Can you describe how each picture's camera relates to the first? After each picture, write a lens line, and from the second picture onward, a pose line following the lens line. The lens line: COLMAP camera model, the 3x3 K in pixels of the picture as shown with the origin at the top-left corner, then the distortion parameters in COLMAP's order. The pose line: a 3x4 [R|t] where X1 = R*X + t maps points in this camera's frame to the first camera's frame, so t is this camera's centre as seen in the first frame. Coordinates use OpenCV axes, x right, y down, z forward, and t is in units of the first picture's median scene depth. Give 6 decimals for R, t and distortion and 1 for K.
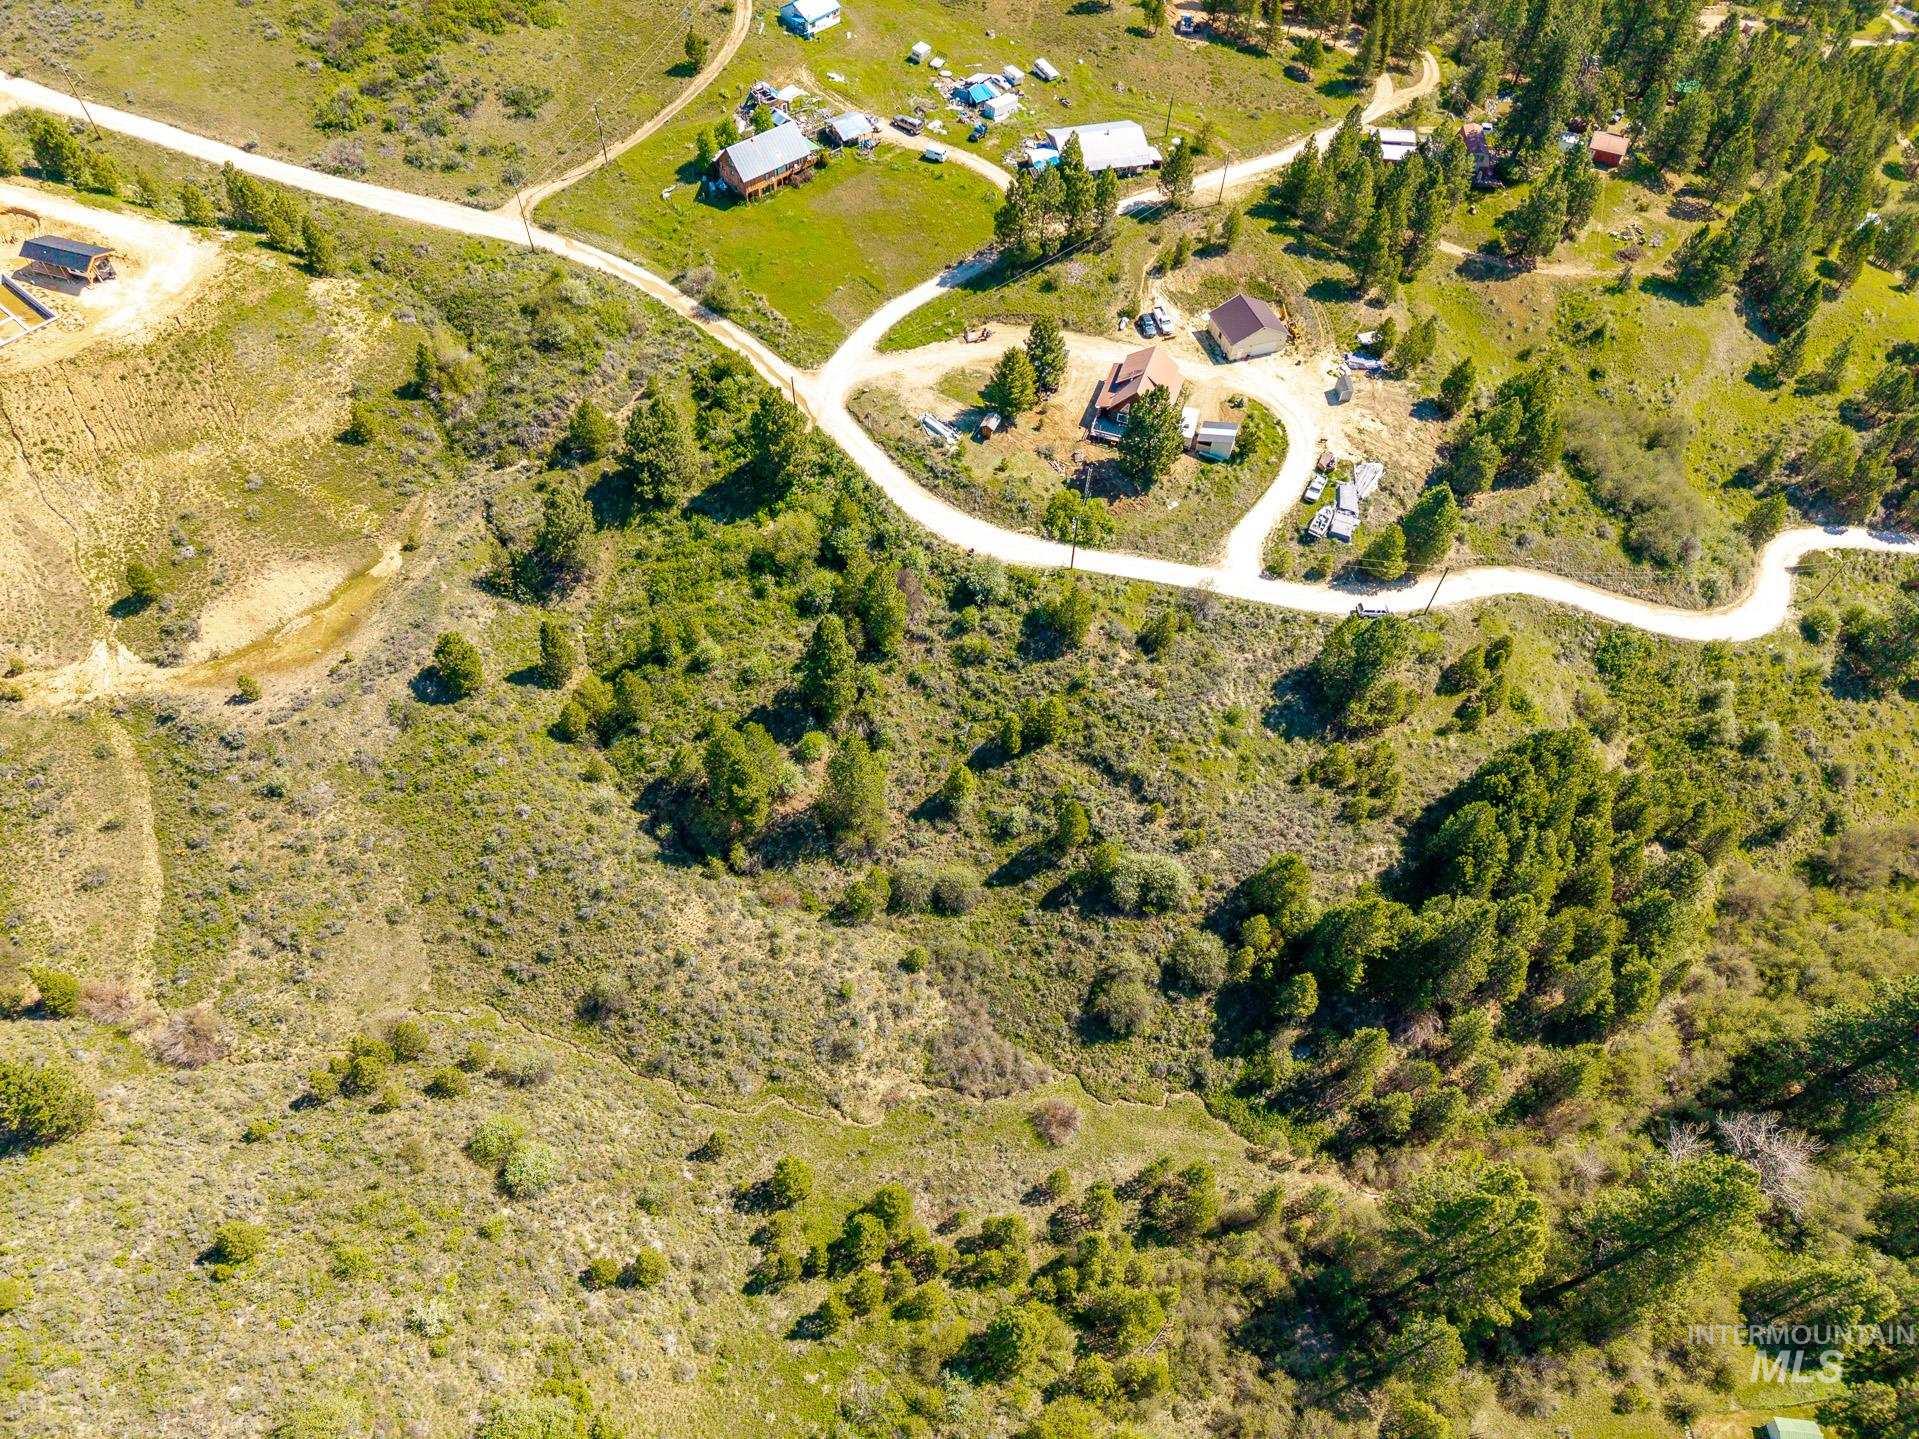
lens RADIAL K [[1288.7, 0, 962.4], [0, 1288.7, 722.5], [0, 0, 1]] dist [0.021164, -0.027650]
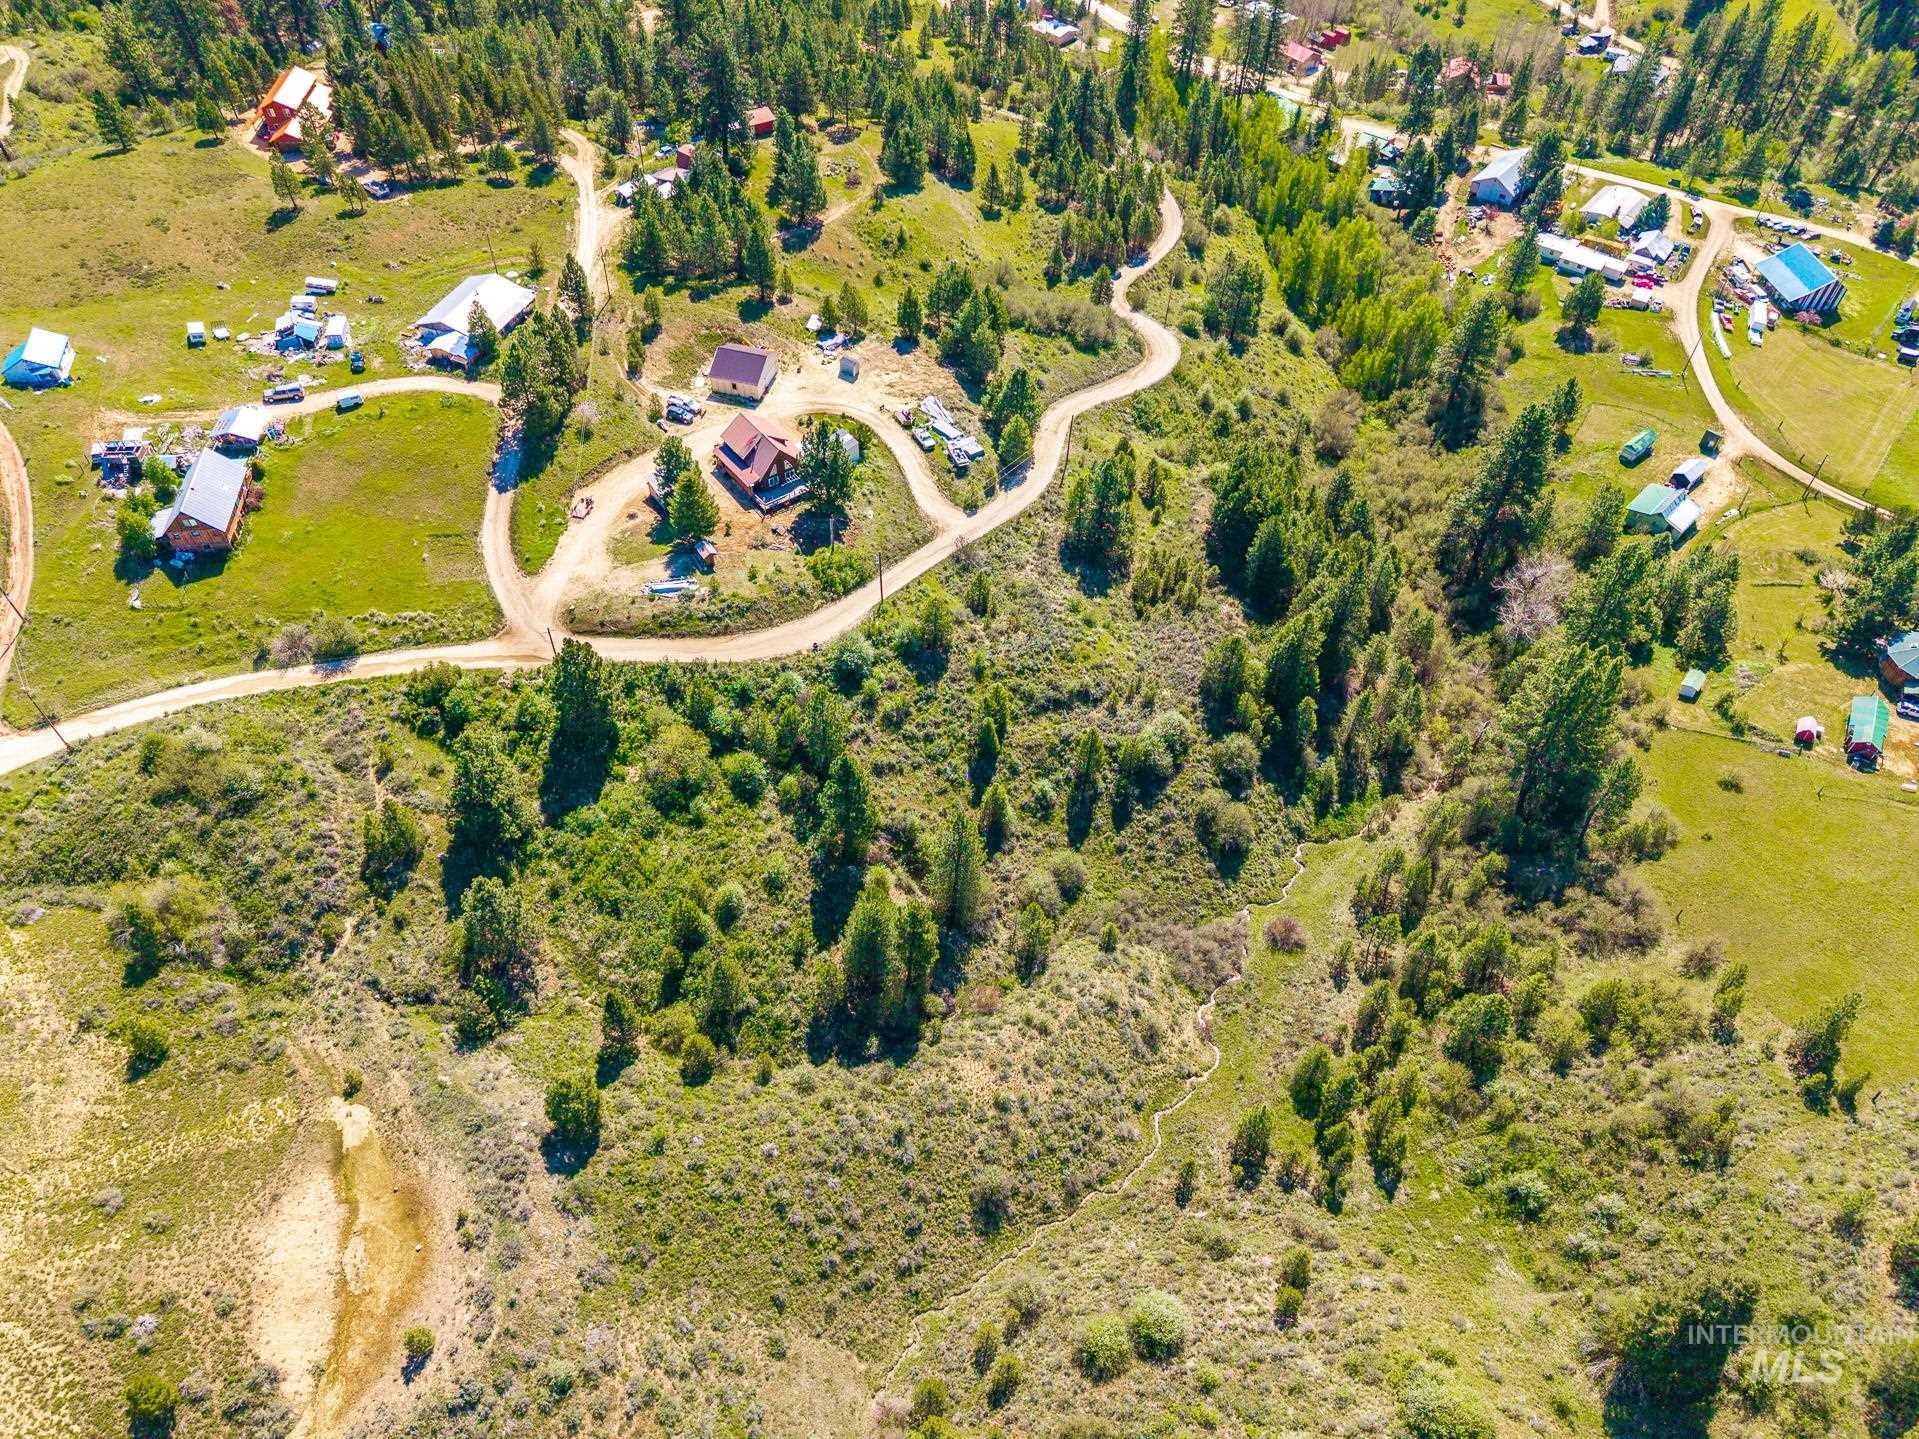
lens RADIAL K [[1285.2, 0, 959.5], [0, 1285.2, 722.4], [0, 0, 1]] dist [0.026552, -0.028433]
pose [[0.557158, -0.637524, 0.532108, -0.493744], [0.663821, 0.726922, 0.175861, -0.188343], [-0.498916, 0.255242, 0.828211, 0.128052]]
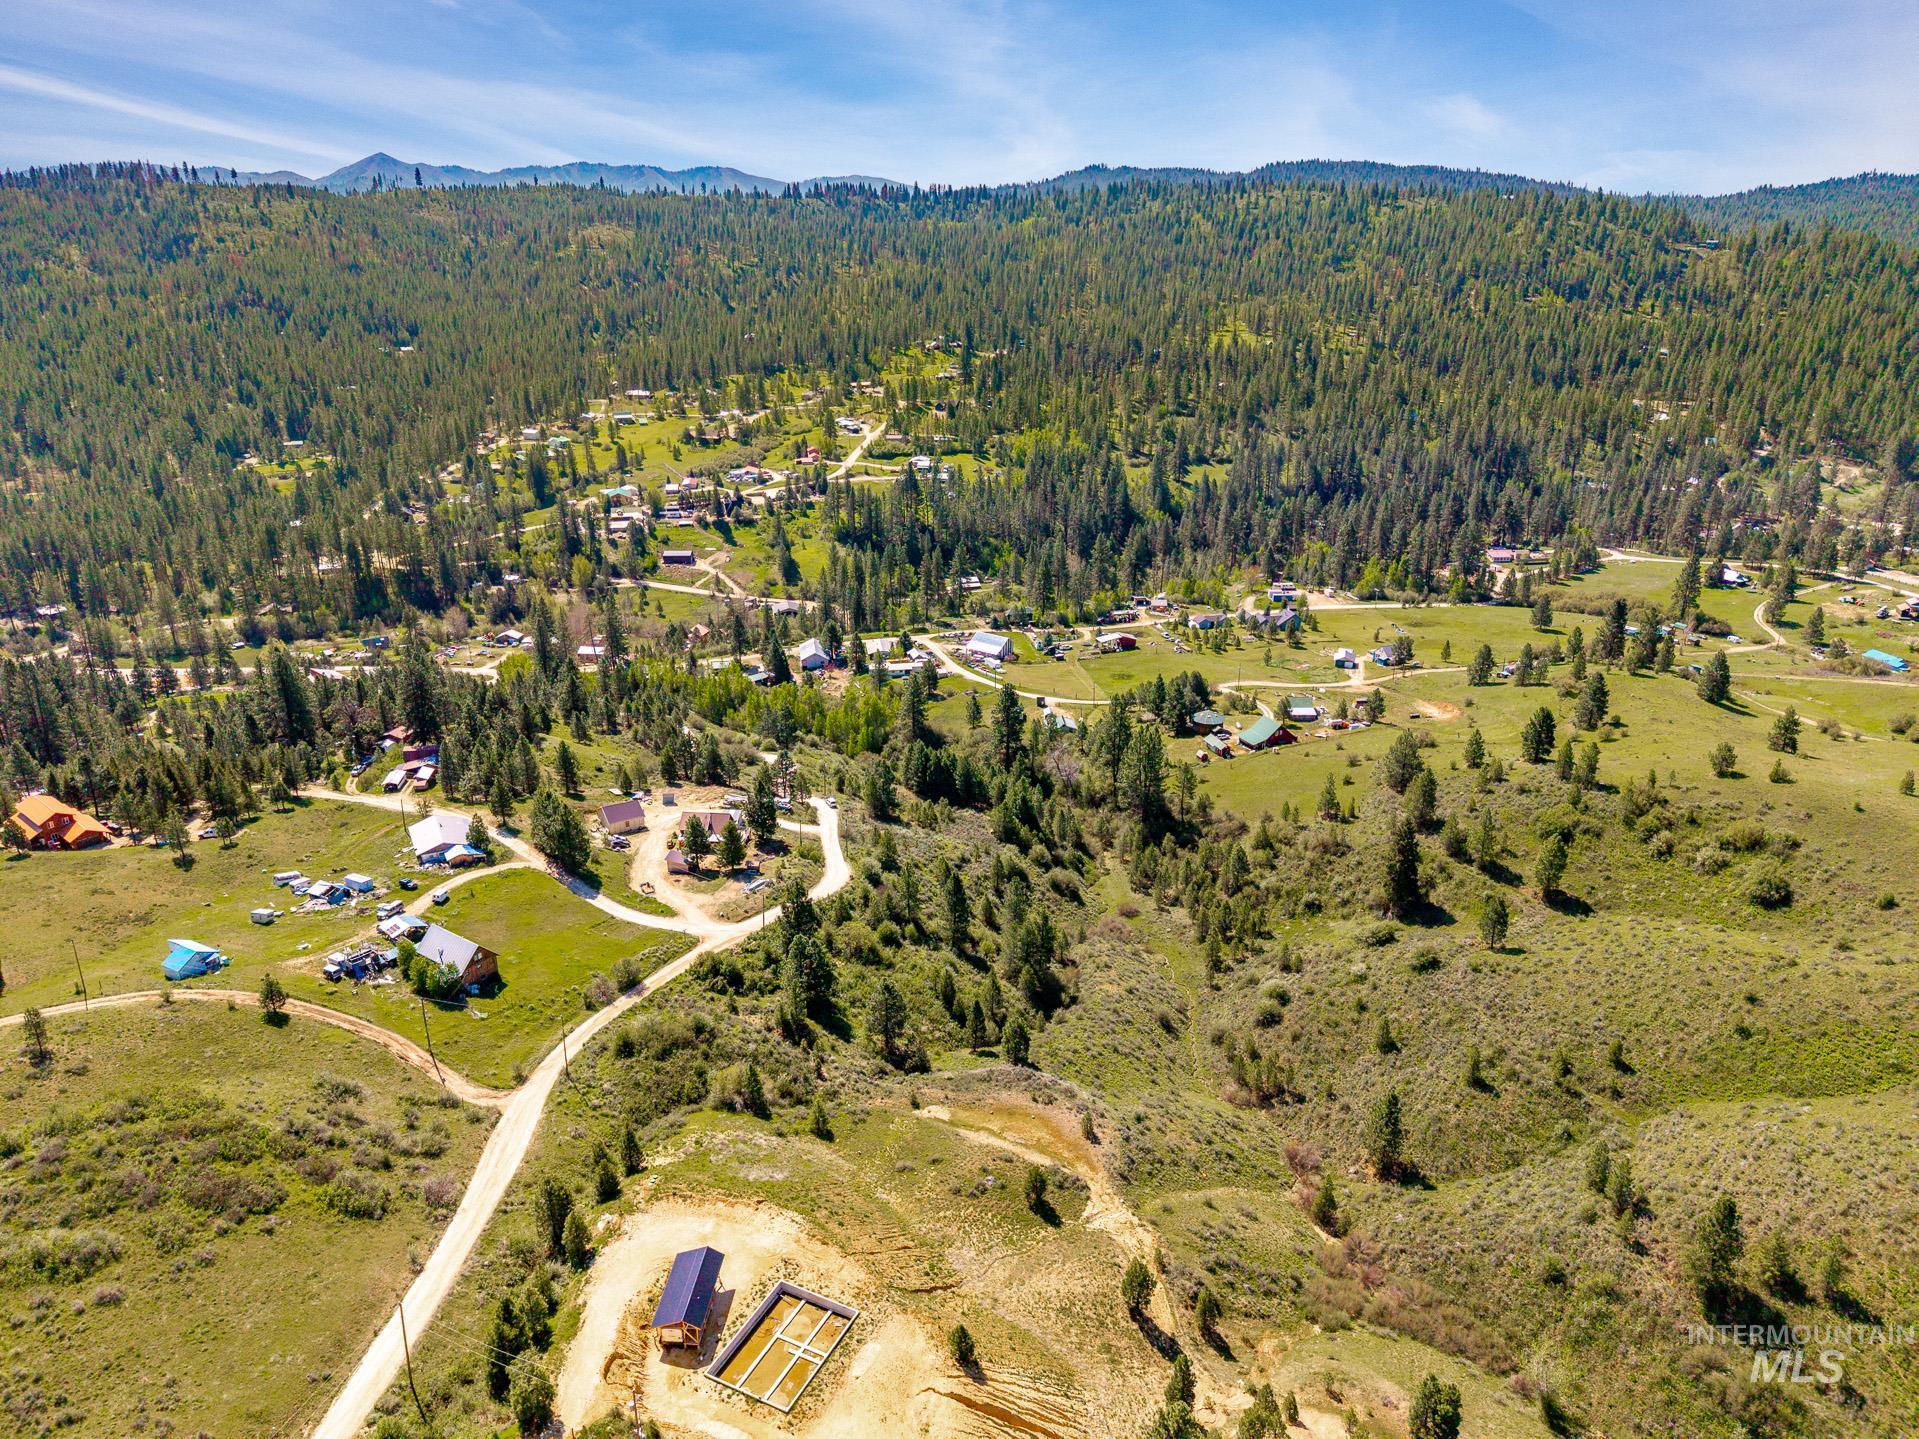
lens RADIAL K [[1285.2, 0, 959.5], [0, 1285.2, 722.4], [0, 0, 1]] dist [0.026552, -0.028433]
pose [[-0.236846, -0.368155, 0.899092, -1.391125], [0.774455, 0.487227, 0.403521, -0.765855], [-0.586620, 0.791878, 0.169722, 0.481514]]
